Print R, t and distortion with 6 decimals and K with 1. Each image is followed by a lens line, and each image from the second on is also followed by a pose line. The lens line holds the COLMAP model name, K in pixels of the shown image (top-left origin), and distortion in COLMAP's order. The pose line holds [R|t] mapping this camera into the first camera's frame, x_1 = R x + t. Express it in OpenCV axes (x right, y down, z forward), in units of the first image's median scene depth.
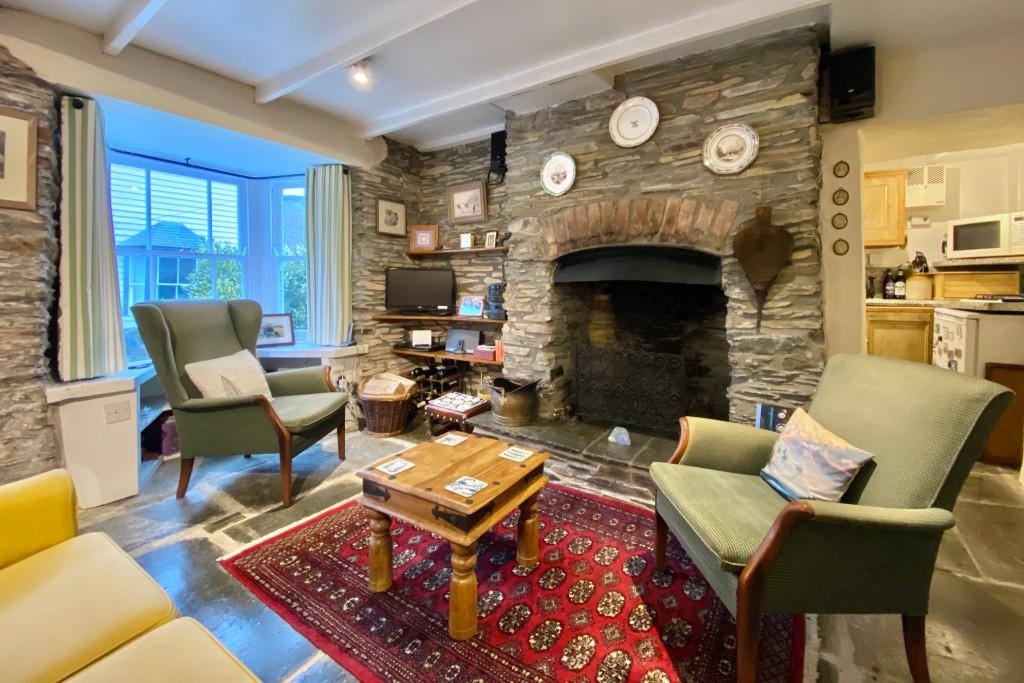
lens RADIAL K [[420.2, 0, 510.9], [0, 420.2, 297.4], [0, 0, 1]] dist [0.031585, -0.035227]
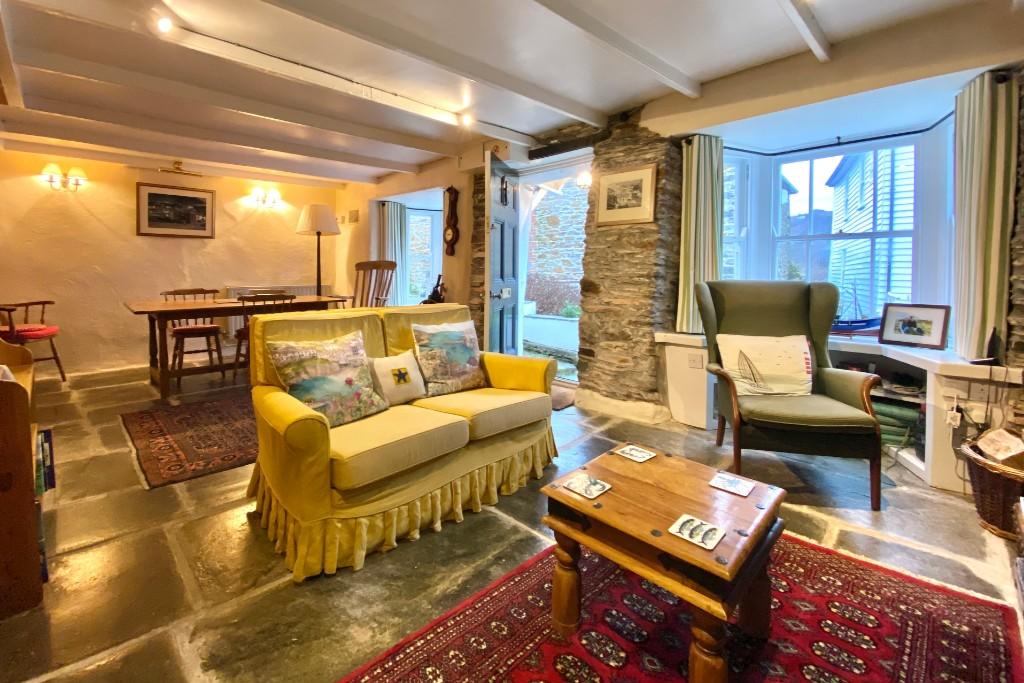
lens RADIAL K [[425.1, 0, 496.5], [0, 425.1, 278.7], [0, 0, 1]] dist [0.023192, -0.022743]
pose [[-0.229193, 0.016468, -0.973242, 0.425973], [-0.024535, 0.999441, 0.022689, -0.006712], [0.973072, 0.029078, -0.228661, 0.520371]]
